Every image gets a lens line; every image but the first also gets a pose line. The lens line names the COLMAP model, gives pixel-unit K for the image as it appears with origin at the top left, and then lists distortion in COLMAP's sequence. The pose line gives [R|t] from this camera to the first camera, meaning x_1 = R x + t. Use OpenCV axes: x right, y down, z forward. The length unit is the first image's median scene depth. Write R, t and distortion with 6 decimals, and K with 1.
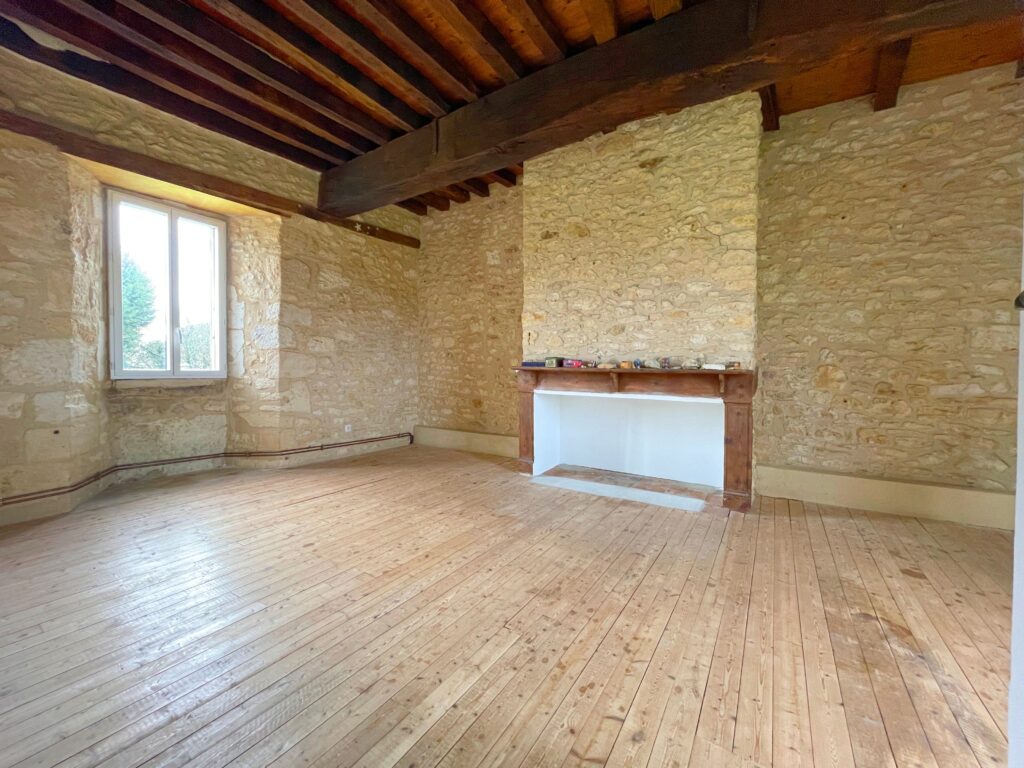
lens RADIAL K [[411.0, 0, 506.9], [0, 411.0, 381.2], [0, 0, 1]] dist [-0.003299, 0.000118]
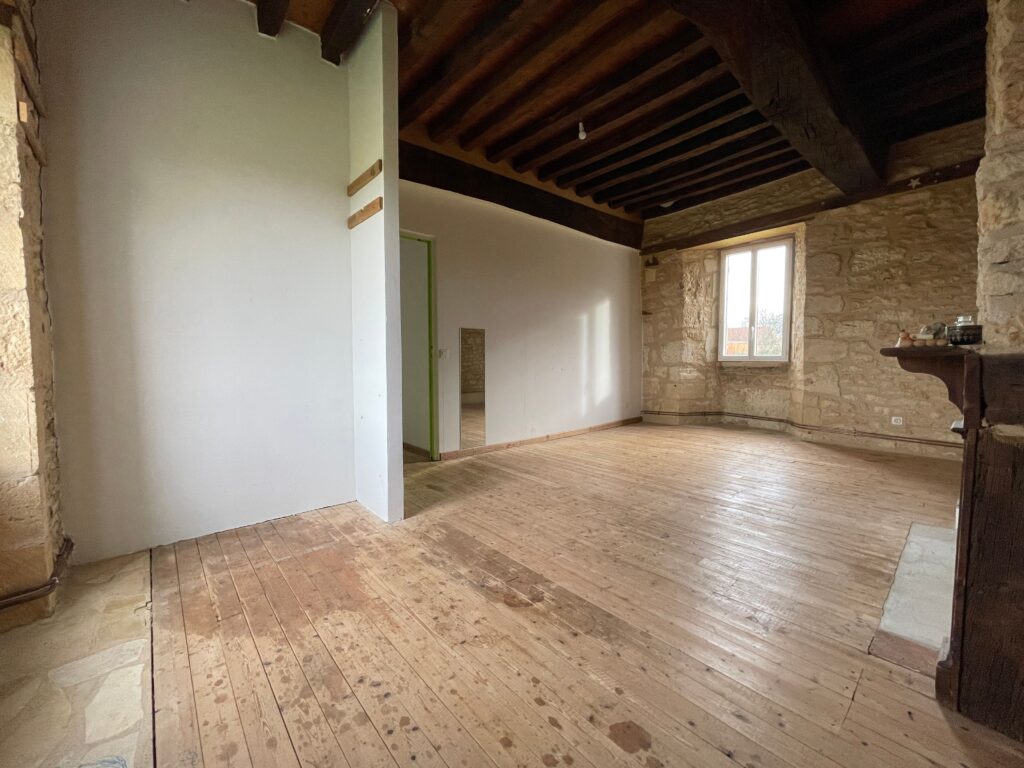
lens RADIAL K [[411.0, 0, 509.6], [0, 411.0, 381.3], [0, 0, 1]] dist [-0.003299, 0.000118]
pose [[-0.267201, 0.053457, -0.962157, 0.847713], [-0.021113, 0.997896, 0.061306, -0.007093], [0.963409, 0.036695, -0.265510, 0.546691]]
